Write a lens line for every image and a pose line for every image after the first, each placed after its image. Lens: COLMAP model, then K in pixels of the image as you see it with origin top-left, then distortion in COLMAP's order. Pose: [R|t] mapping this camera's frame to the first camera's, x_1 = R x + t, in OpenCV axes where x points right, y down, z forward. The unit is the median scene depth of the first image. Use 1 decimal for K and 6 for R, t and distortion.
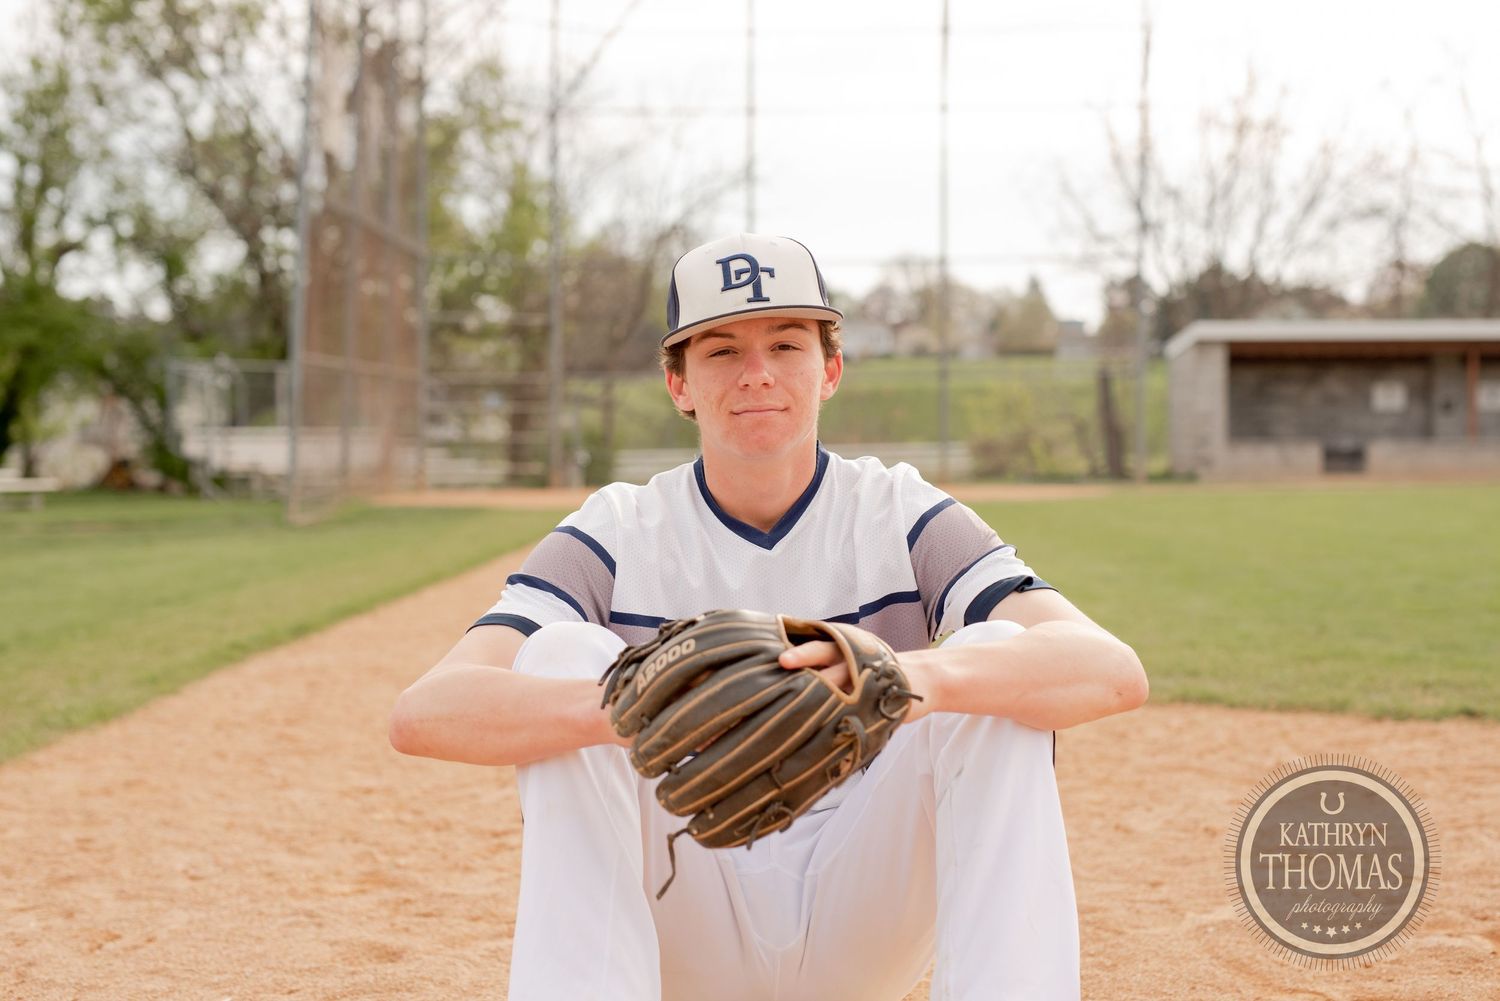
lens RADIAL K [[2115.9, 0, 816.0], [0, 2115.9, 506.9], [0, 0, 1]] dist [0.093224, -0.009429]
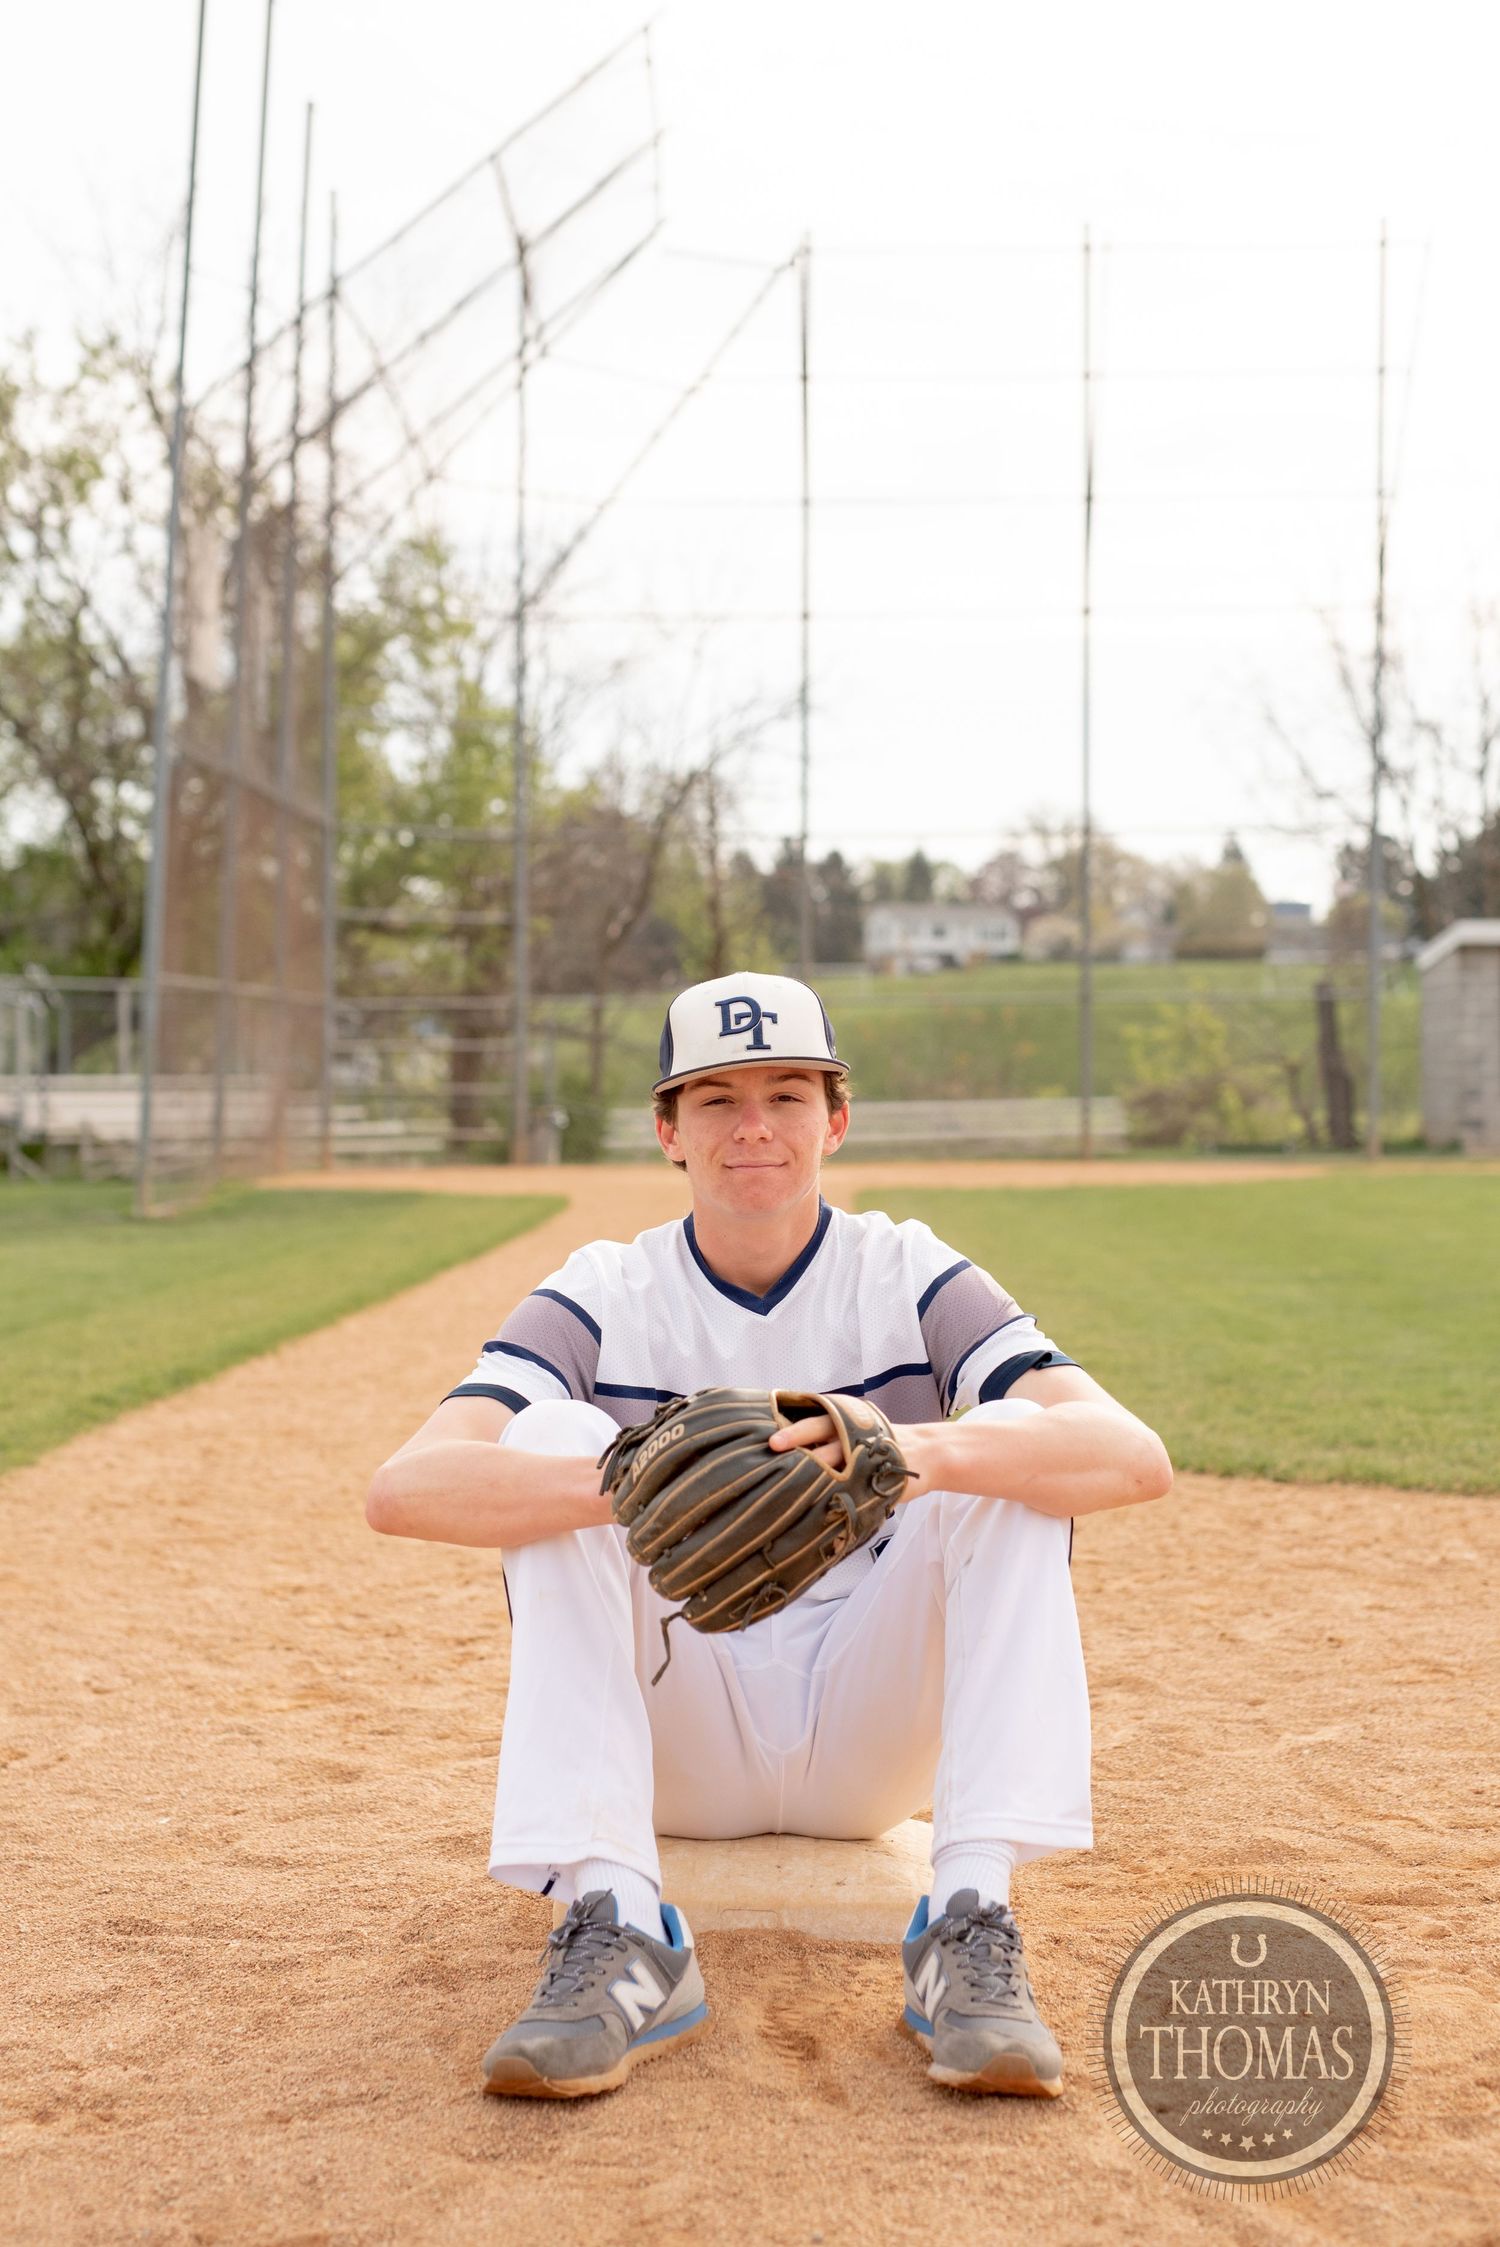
lens RADIAL K [[3169.6, 0, 750.0], [0, 3169.6, 1123.5], [0, 0, 1]] dist [0.093224, -0.009429]
pose [[0.998764, -0.001926, -0.049666, 0.019581], [0.000999, 0.999825, -0.018679, -0.020139], [0.049693, 0.018606, 0.998591, -0.202332]]
